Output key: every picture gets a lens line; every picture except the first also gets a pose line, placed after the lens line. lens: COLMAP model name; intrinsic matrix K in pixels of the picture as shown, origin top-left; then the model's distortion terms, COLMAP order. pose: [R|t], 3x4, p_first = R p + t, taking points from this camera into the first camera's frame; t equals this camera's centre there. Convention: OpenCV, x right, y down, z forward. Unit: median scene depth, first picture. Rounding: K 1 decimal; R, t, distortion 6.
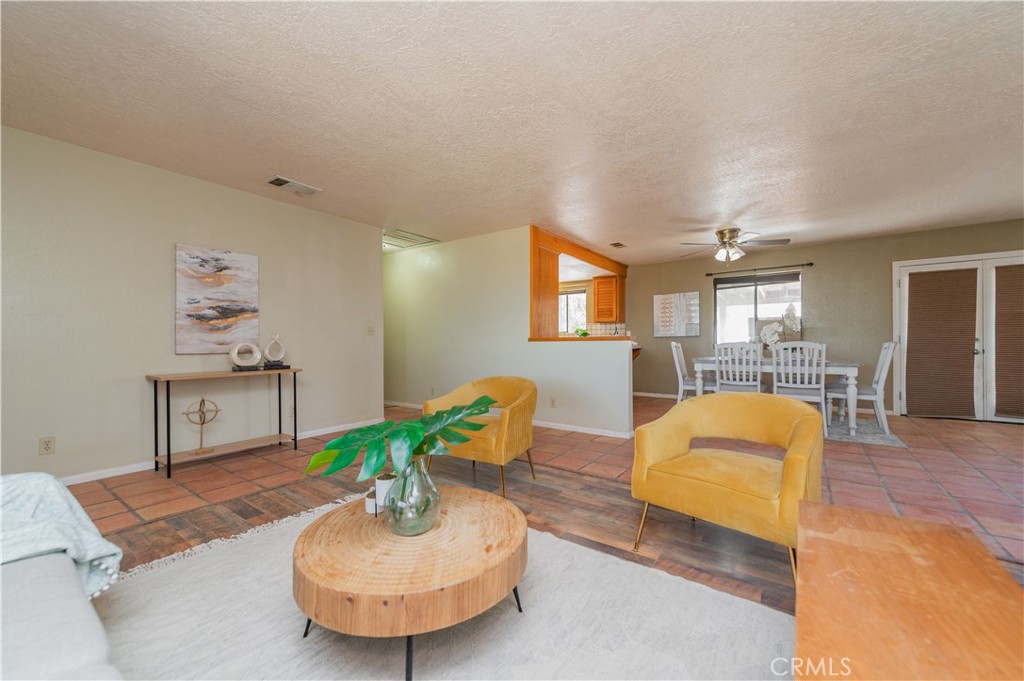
lens RADIAL K [[397.7, 0, 508.0], [0, 397.7, 343.3], [0, 0, 1]] dist [0.008438, -0.001198]
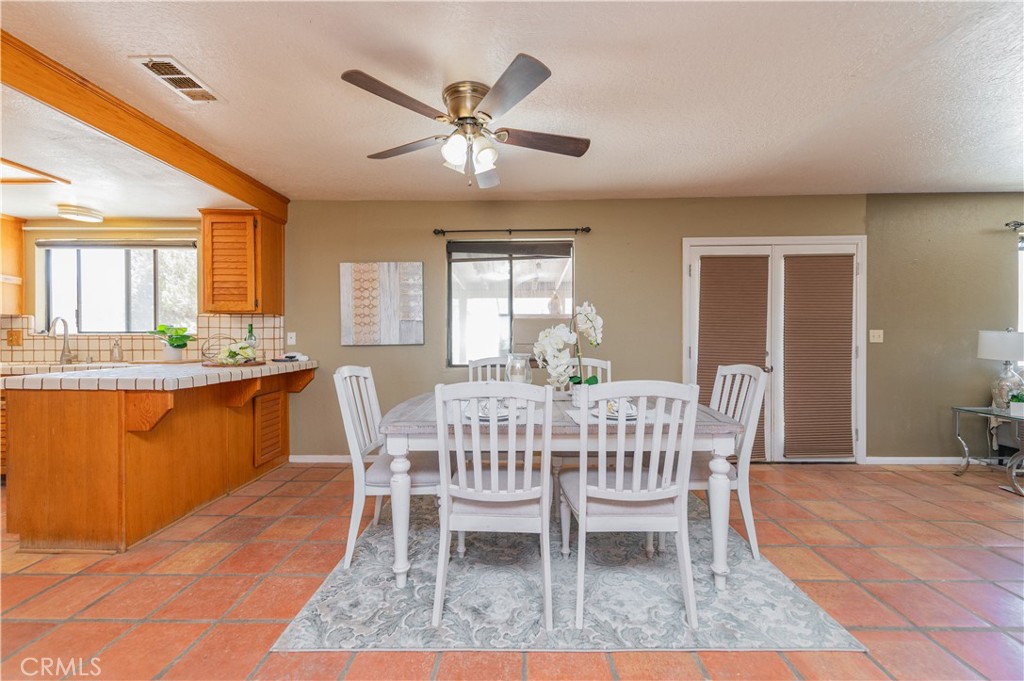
lens RADIAL K [[397.7, 0, 514.3], [0, 397.7, 339.6], [0, 0, 1]] dist [0.008438, -0.001198]
pose [[0.815161, -0.000546, 0.579234, 0.297230], [-0.000511, 0.999998, 0.001662, -0.028143], [-0.579234, -0.001651, 0.815160, 0.540330]]
